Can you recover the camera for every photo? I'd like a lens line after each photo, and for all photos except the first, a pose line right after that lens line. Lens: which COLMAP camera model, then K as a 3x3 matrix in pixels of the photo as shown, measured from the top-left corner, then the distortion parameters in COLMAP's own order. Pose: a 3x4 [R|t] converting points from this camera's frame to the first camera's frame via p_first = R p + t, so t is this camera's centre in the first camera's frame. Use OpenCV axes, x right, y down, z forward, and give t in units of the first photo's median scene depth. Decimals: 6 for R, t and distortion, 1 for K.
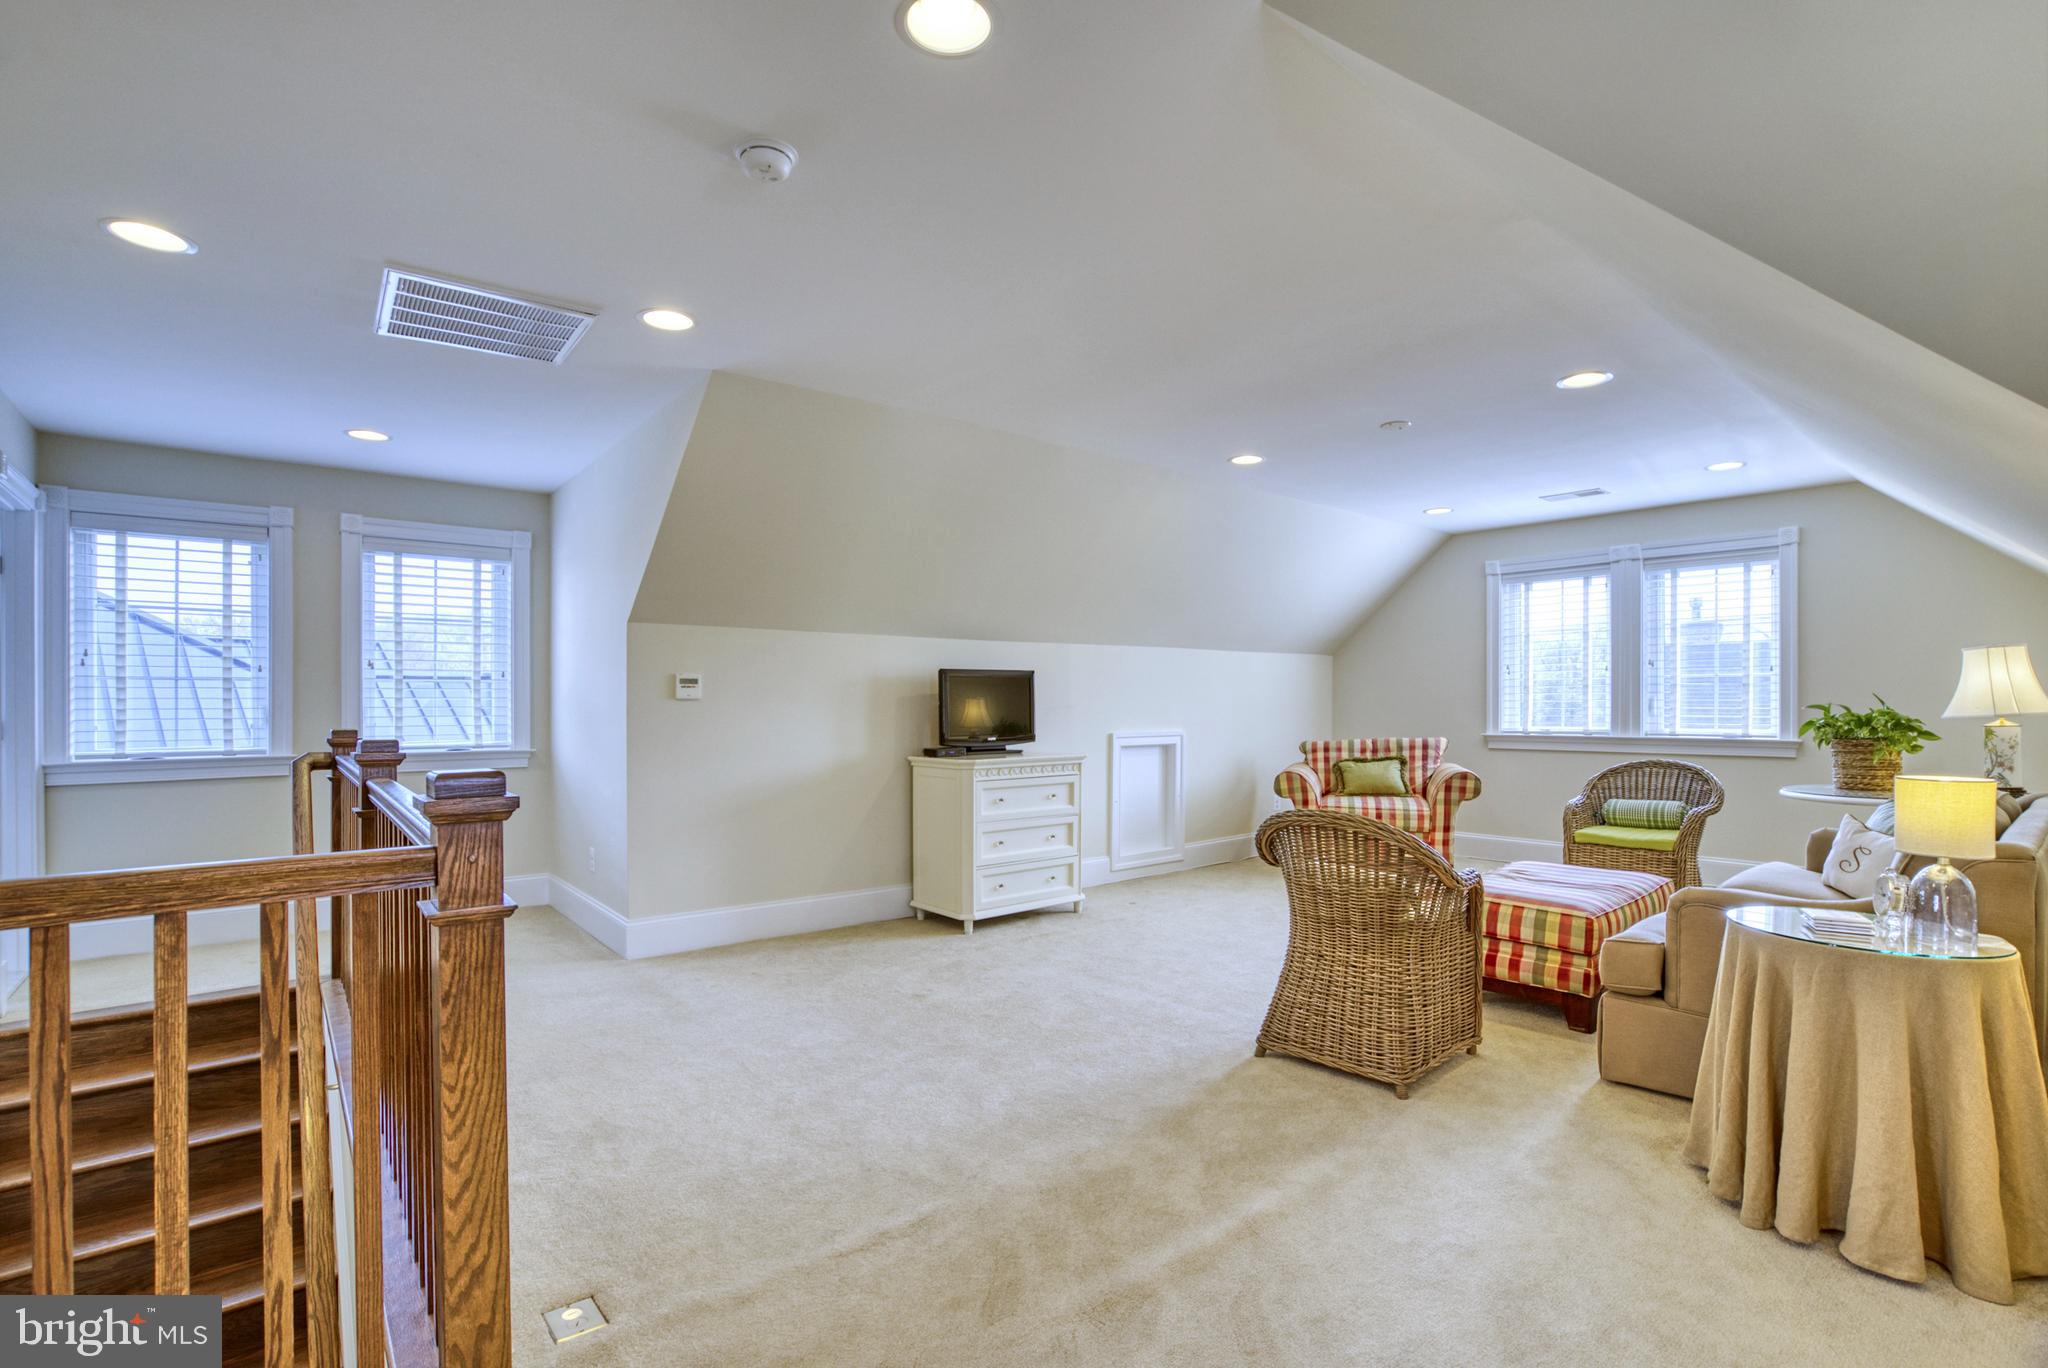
lens RADIAL K [[1020.2, 0, 1025.3], [0, 1020.2, 699.4], [0, 0, 1]] dist [-0.001298, 0.014442]
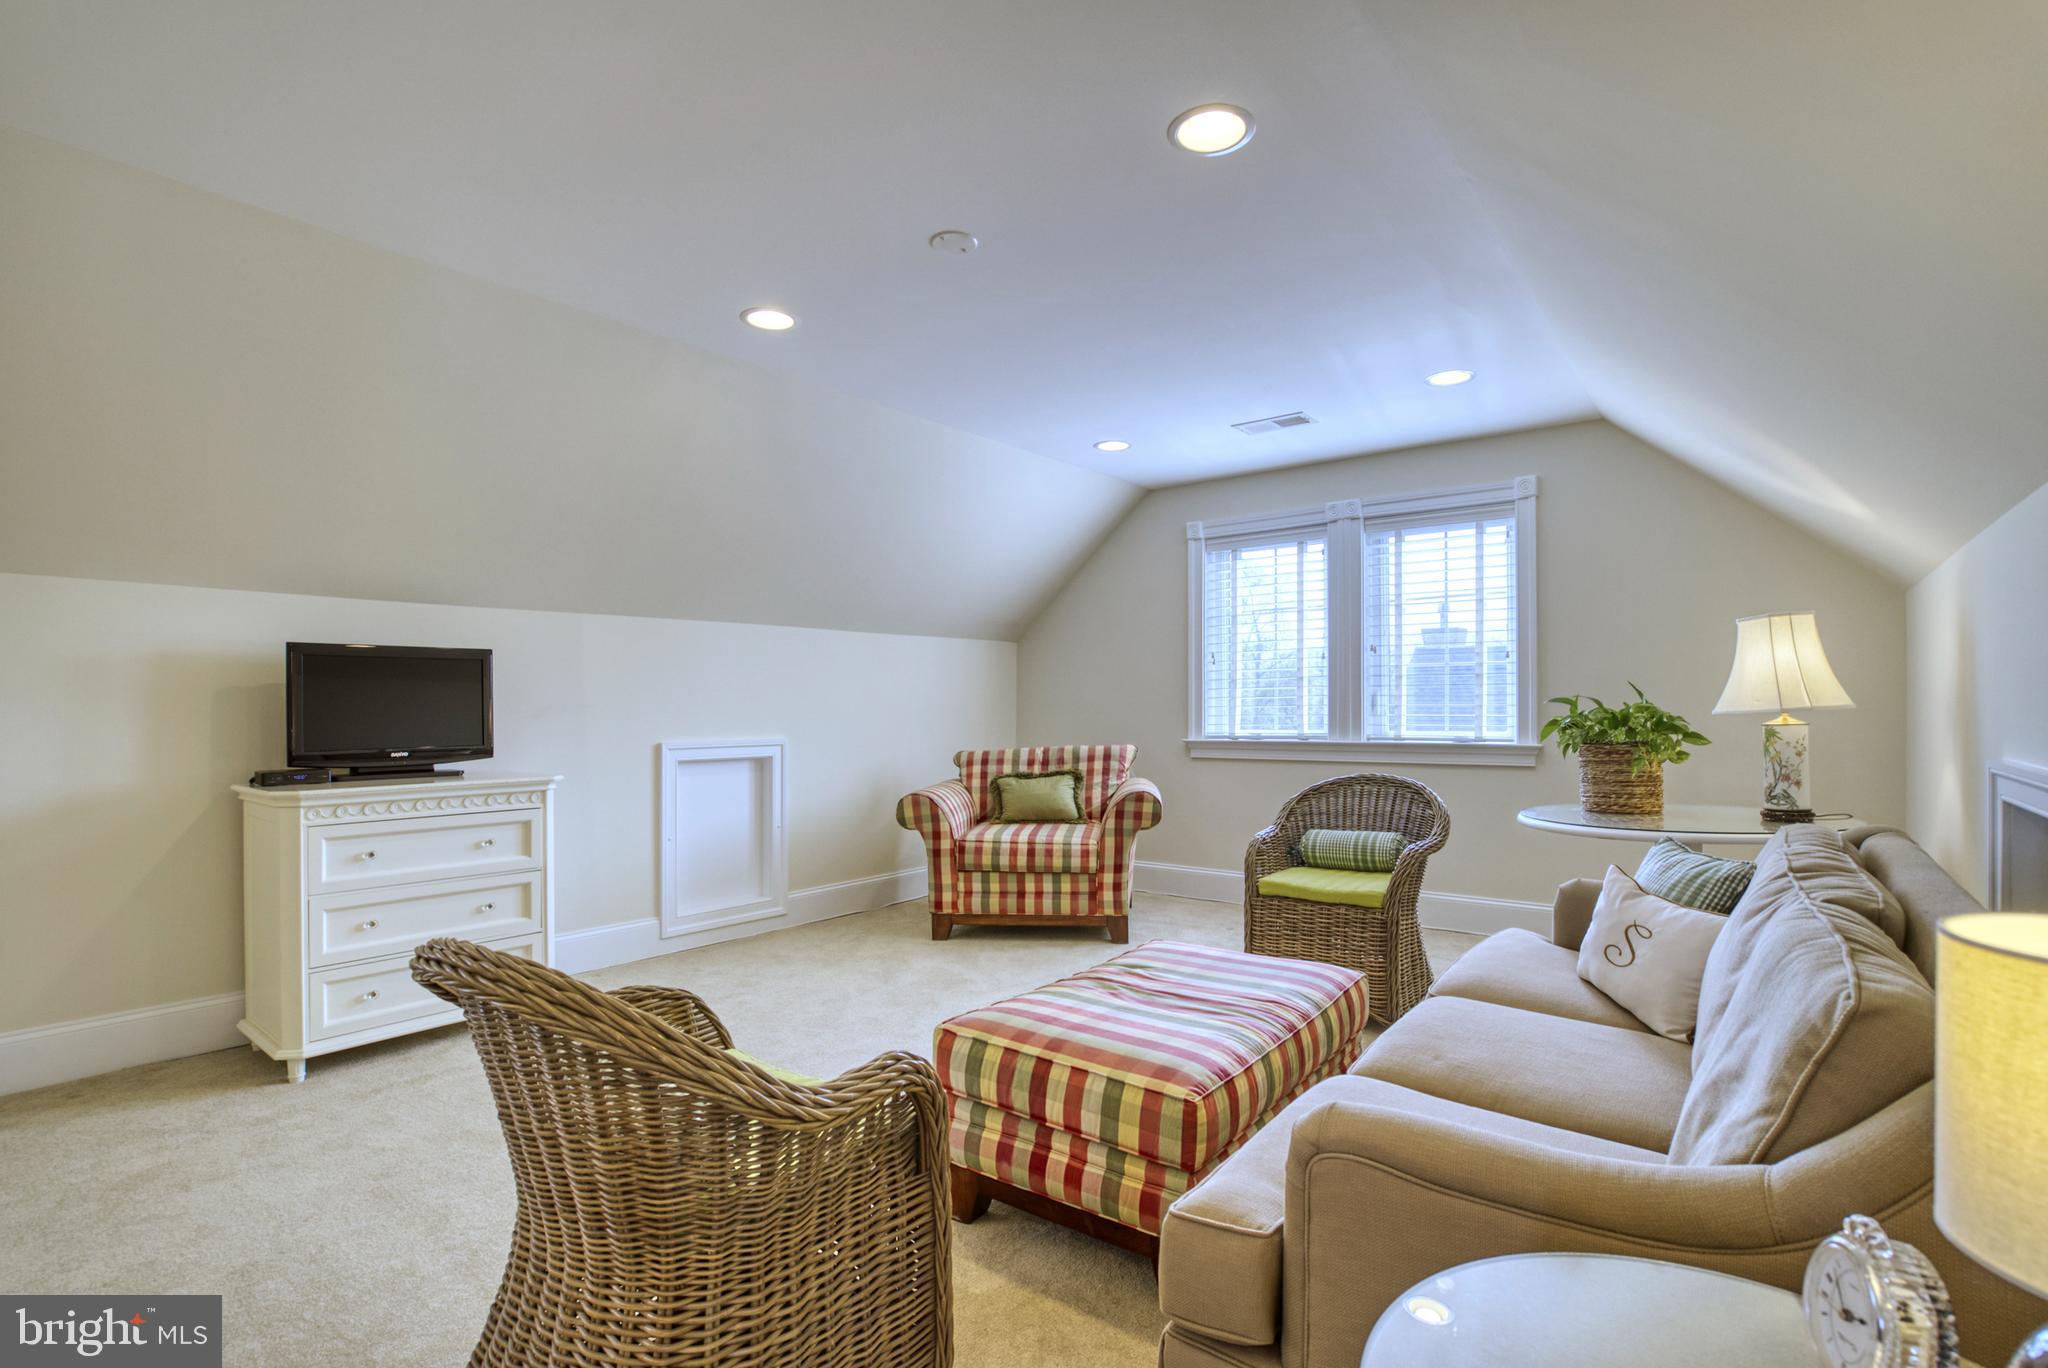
lens RADIAL K [[938.1, 0, 1031.1], [0, 938.1, 703.6], [0, 0, 1]] dist [-0.042776, 0.033651]
pose [[0.988043, -0.001912, 0.154168, 0.245732], [0.002493, 0.999990, -0.003577, 0.009105], [-0.154160, 0.003918, 0.988038, 0.335557]]
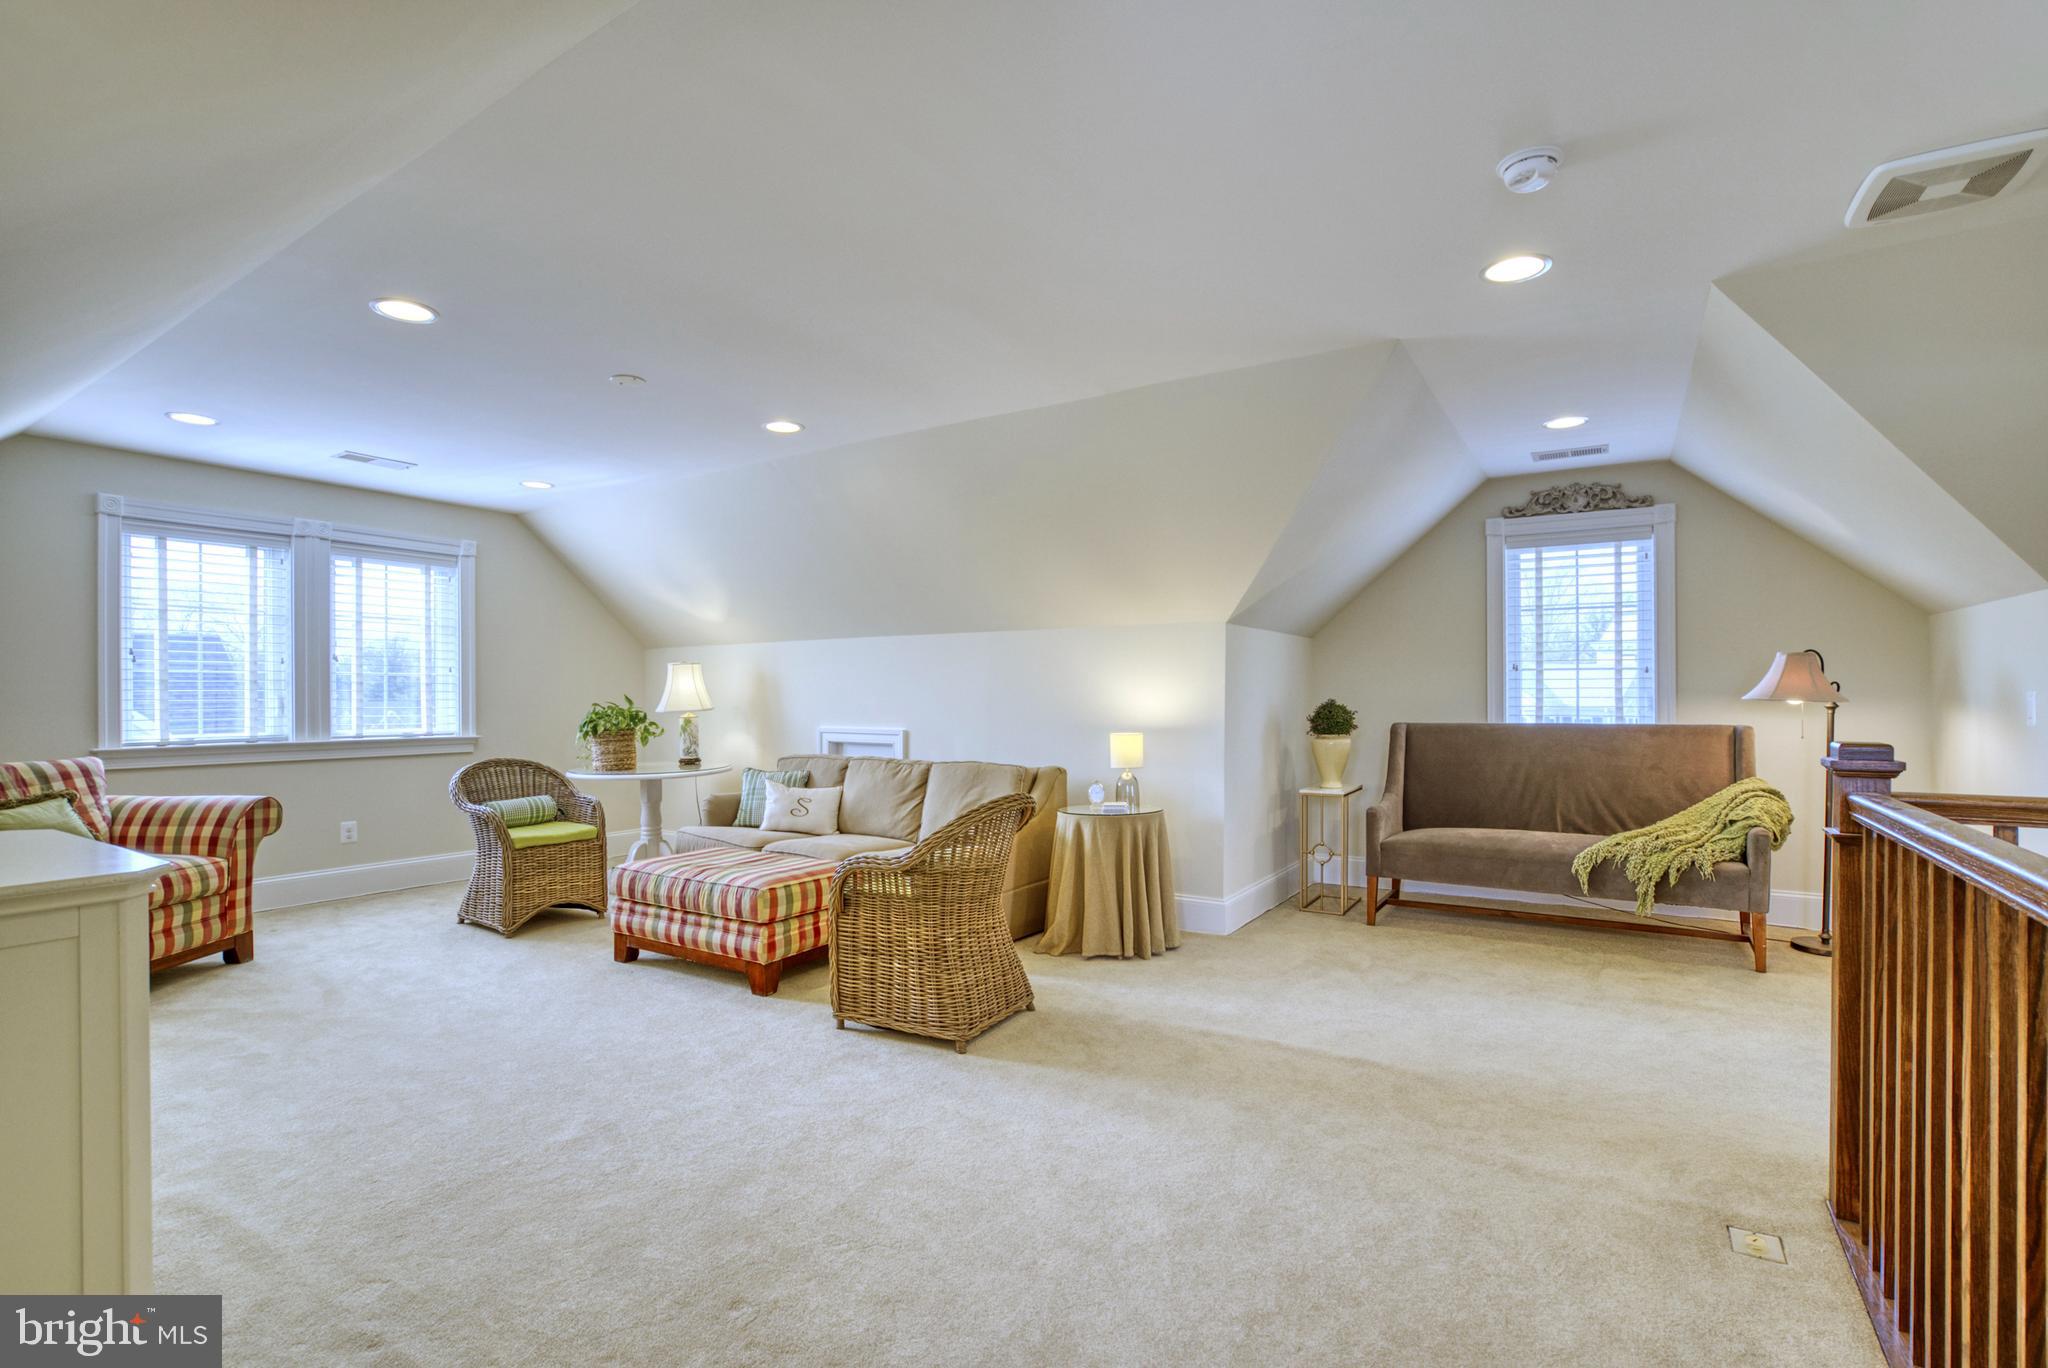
lens RADIAL K [[938.1, 0, 1031.1], [0, 938.1, 703.6], [0, 0, 1]] dist [-0.042776, 0.033651]
pose [[-0.265638, 0.001822, 0.964071, -0.343663], [0.003472, 0.999994, -0.000933, 0.007386], [-0.964067, 0.003099, -0.265643, 0.651271]]
